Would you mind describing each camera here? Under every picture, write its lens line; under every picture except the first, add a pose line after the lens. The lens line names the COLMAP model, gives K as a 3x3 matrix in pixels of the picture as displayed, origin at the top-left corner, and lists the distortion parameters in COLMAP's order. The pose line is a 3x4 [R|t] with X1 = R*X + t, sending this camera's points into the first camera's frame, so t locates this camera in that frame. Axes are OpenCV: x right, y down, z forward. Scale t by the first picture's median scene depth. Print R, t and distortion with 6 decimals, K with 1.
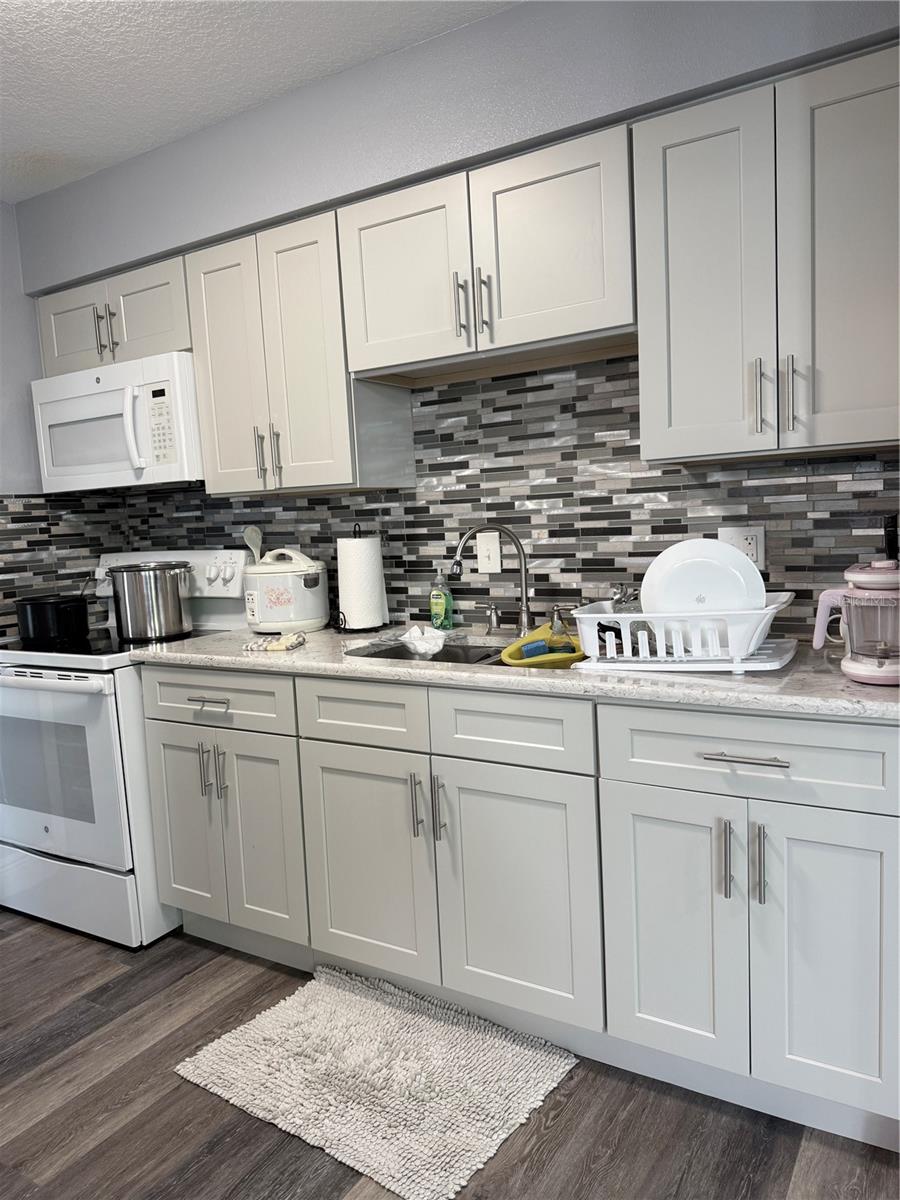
lens RADIAL K [[848.5, 0, 453.0], [0, 848.5, 608.3], [0, 0, 1]] dist [0.055272, -0.066498]
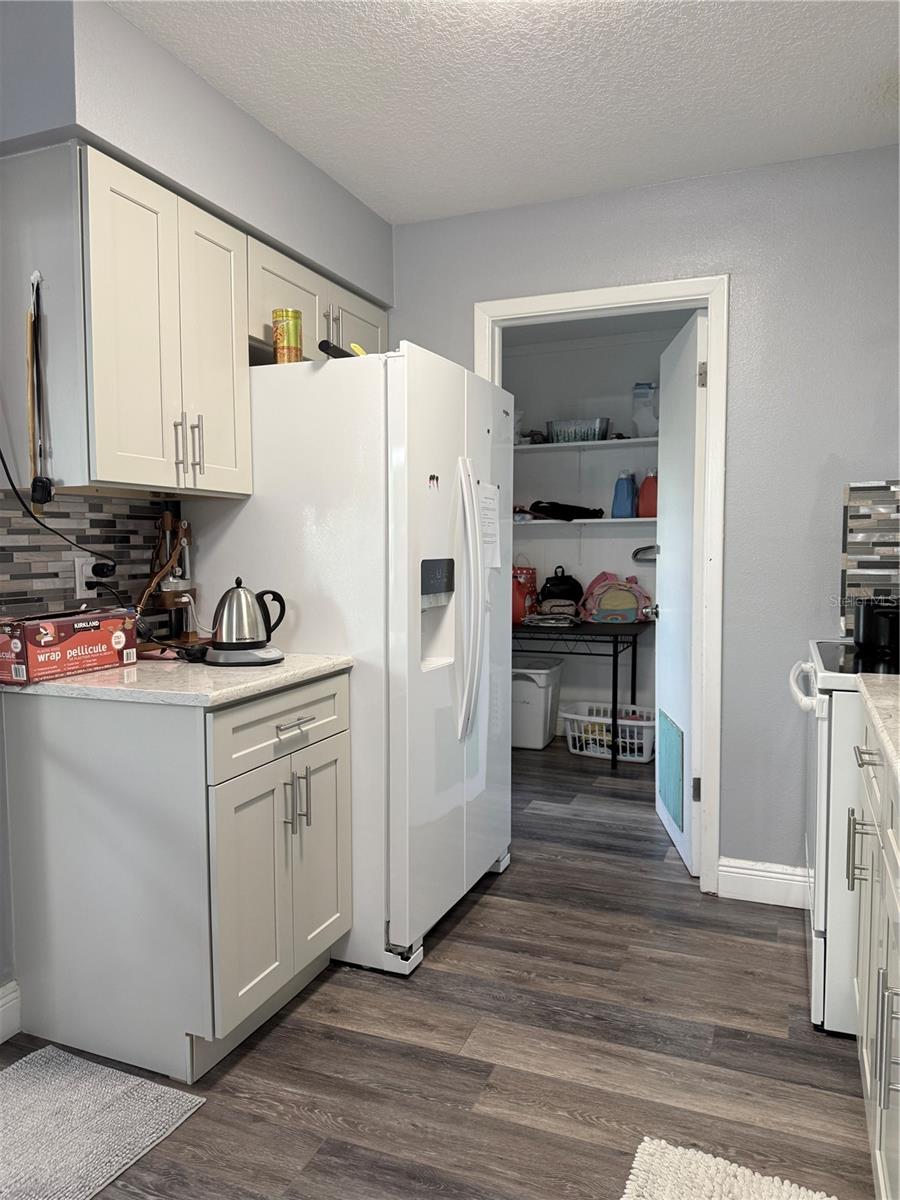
lens RADIAL K [[848.5, 0, 433.9], [0, 848.5, 605.6], [0, 0, 1]] dist [0.055272, -0.066498]
pose [[0.145913, 0.120600, -0.981919, 0.374864], [-0.096521, 0.989542, 0.107193, -0.066715], [0.984578, 0.079135, 0.156028, 0.508510]]
